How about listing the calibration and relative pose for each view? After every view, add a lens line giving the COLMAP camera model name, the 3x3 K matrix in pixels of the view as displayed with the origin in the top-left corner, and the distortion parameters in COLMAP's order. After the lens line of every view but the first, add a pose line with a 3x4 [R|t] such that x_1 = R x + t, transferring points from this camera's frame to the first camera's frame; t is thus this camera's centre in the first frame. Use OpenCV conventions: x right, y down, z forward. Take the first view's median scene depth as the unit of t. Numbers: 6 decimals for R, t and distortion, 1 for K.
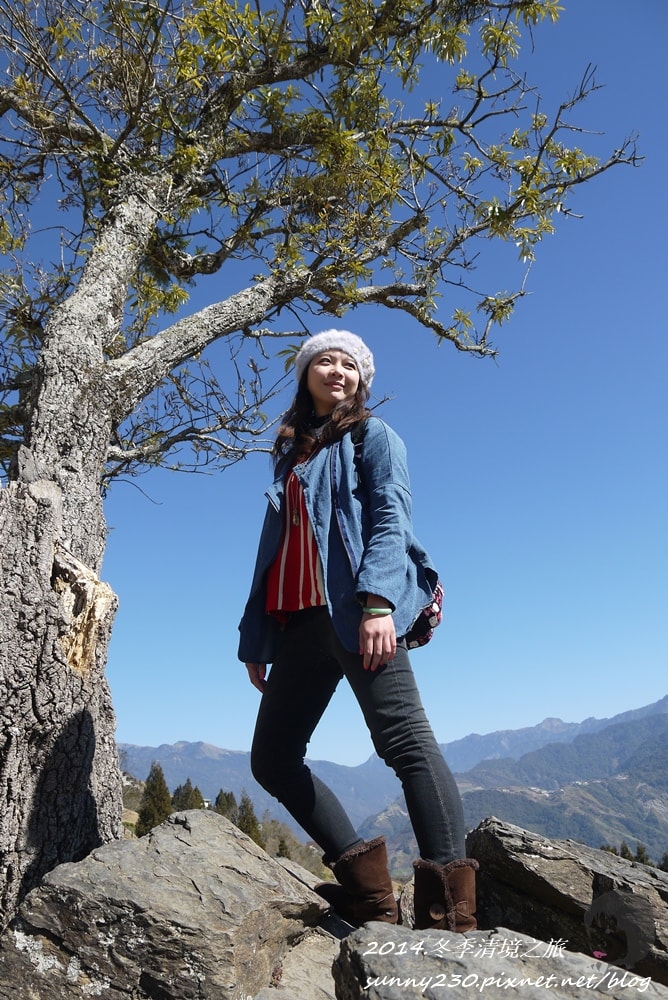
lens RADIAL K [[840.2, 0, 336.1], [0, 840.2, 504.7], [0, 0, 1]] dist [-0.037851, 0.023499]
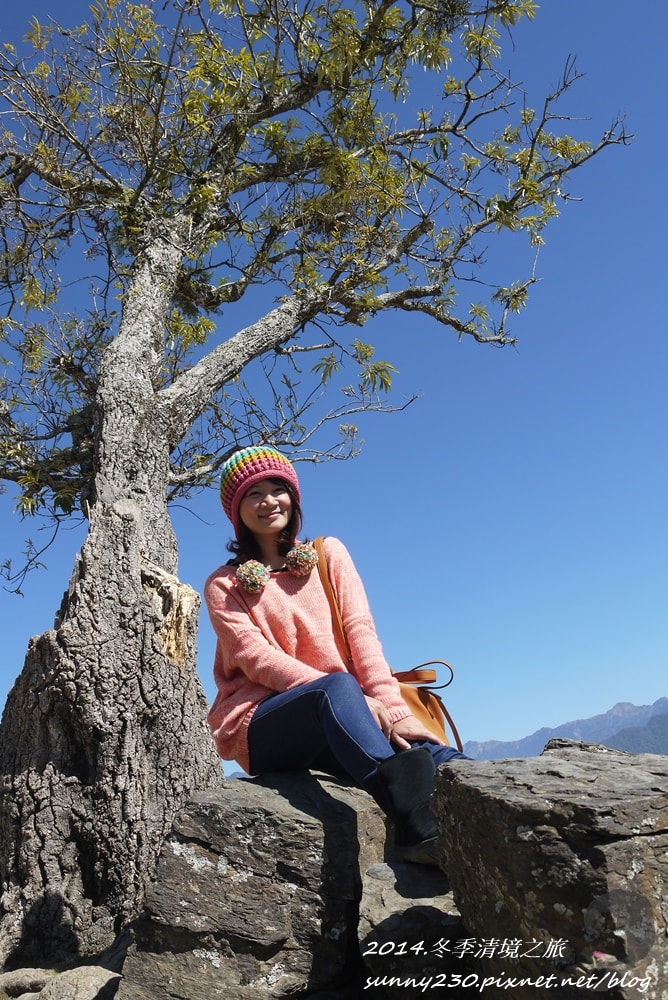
lens RADIAL K [[840.2, 0, 335.8], [0, 840.2, 502.1], [0, 0, 1]] dist [-0.037851, 0.023499]
pose [[0.991443, -0.121492, -0.047762, -0.005429], [0.120651, 0.992491, -0.020125, 0.016194], [0.049848, 0.014190, 0.998656, -0.060024]]
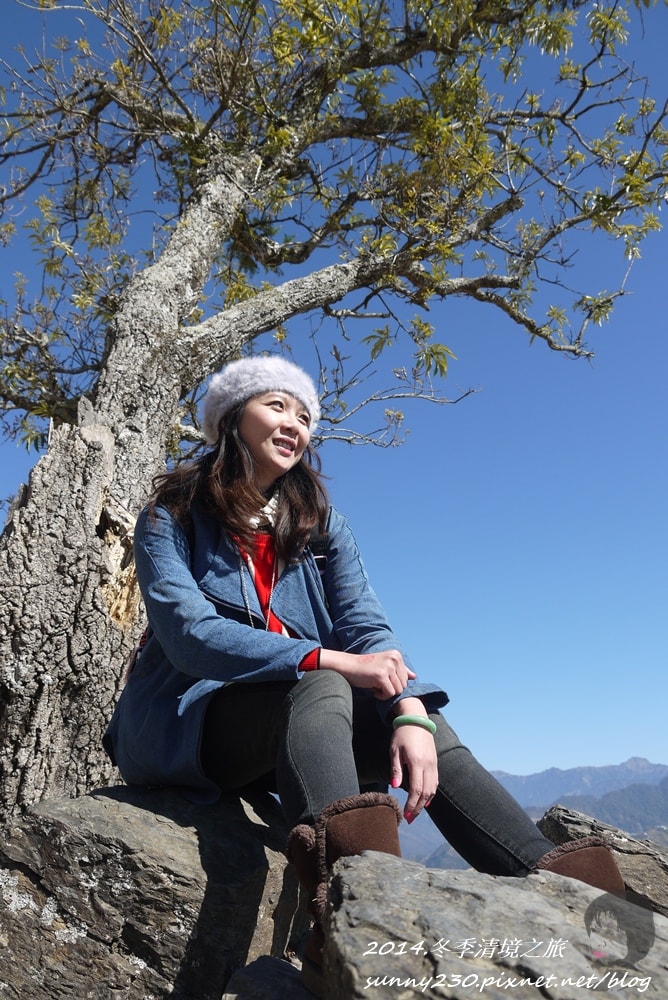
lens RADIAL K [[840.2, 0, 334.3], [0, 840.2, 502.5], [0, 0, 1]] dist [-0.037851, 0.023499]
pose [[0.993354, 0.044116, -0.106305, 0.012801], [-0.046814, 0.998638, -0.023021, 0.034198], [0.105145, 0.027845, 0.994067, 0.038771]]
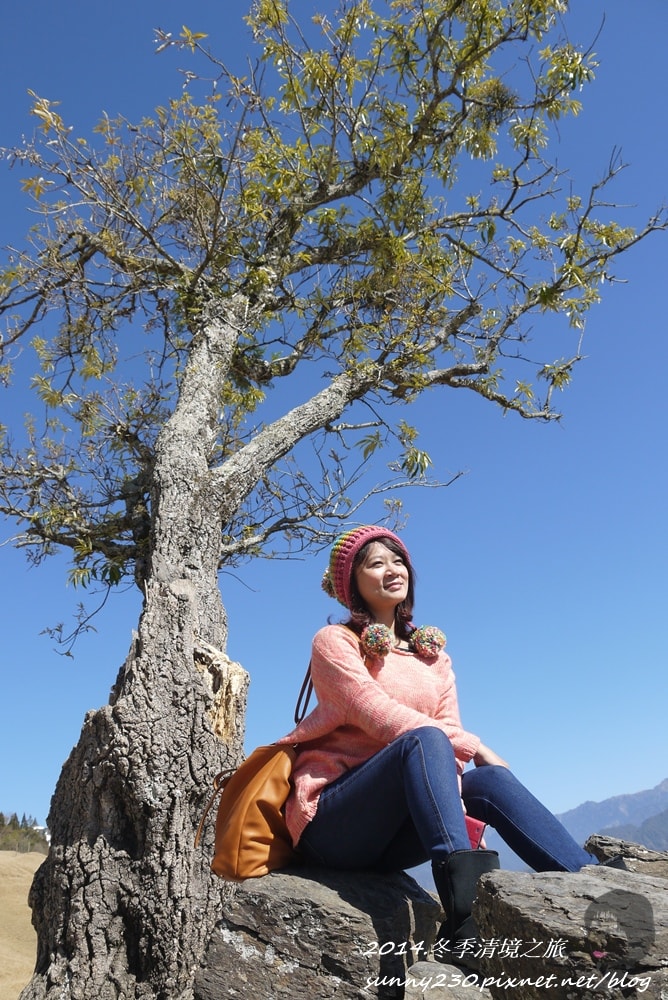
lens RADIAL K [[840.2, 0, 334.2], [0, 840.2, 499.8], [0, 0, 1]] dist [-0.037851, 0.023499]
pose [[0.990418, -0.103340, -0.091616, -0.005987], [0.094224, 0.990636, -0.098802, -0.001230], [0.100968, 0.089223, 0.990881, -0.082650]]
